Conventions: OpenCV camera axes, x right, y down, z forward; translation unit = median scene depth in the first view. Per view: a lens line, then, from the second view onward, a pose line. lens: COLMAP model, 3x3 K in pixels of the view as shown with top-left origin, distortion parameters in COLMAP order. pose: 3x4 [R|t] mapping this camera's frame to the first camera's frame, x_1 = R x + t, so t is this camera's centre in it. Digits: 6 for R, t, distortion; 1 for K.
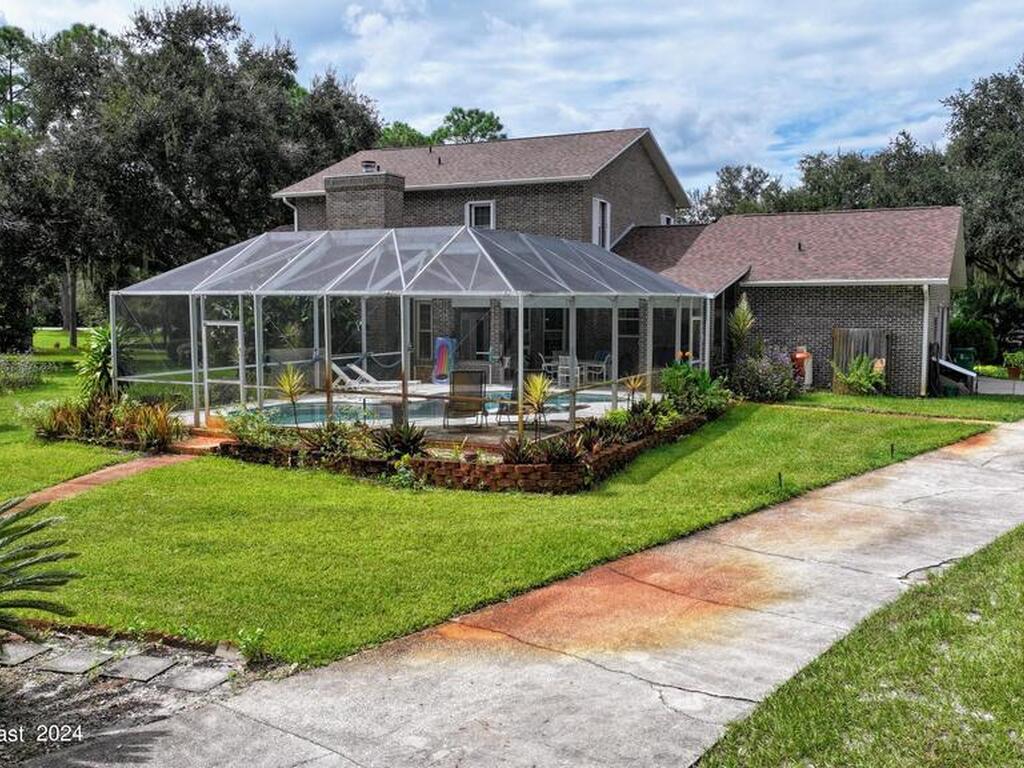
lens RADIAL K [[914.4, 0, 512.2], [0, 914.4, 369.4], [0, 0, 1]] dist [0.019736, 0.010656]
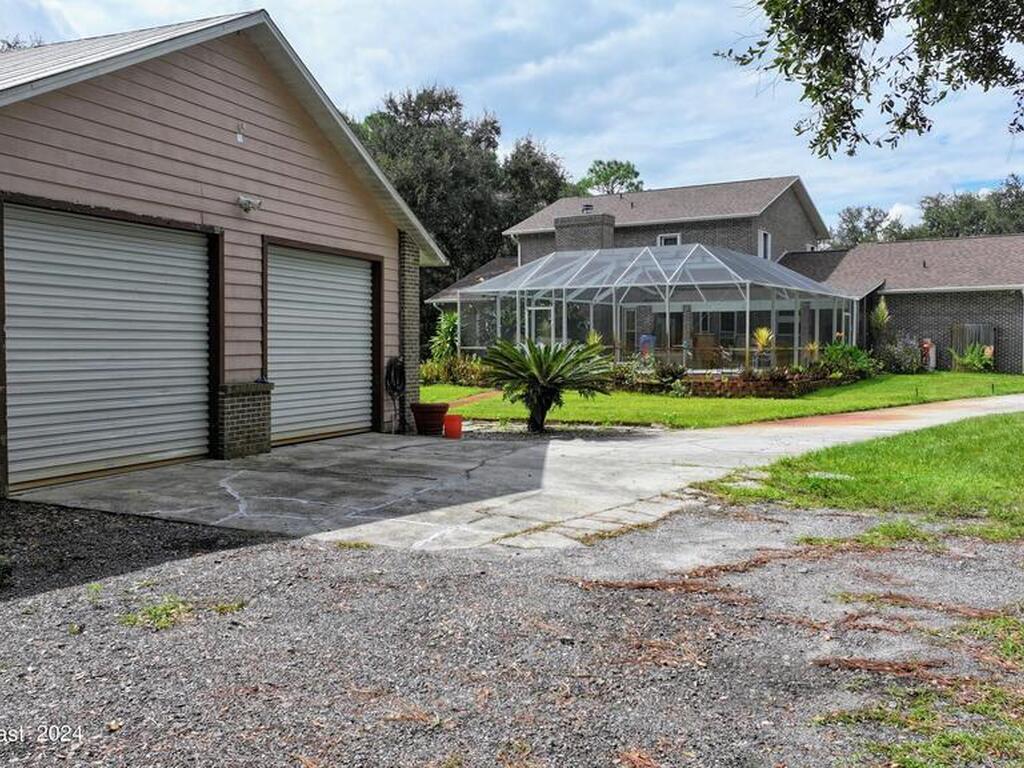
lens RADIAL K [[941.1, 0, 512.0], [0, 941.1, 384.0], [0, 0, 1]] dist [0.051816, -0.063881]
pose [[0.994993, 0.003037, -0.099900, -0.124306], [-0.007072, 0.999172, -0.040056, 0.087534], [0.099696, 0.040562, 0.994191, -0.362417]]
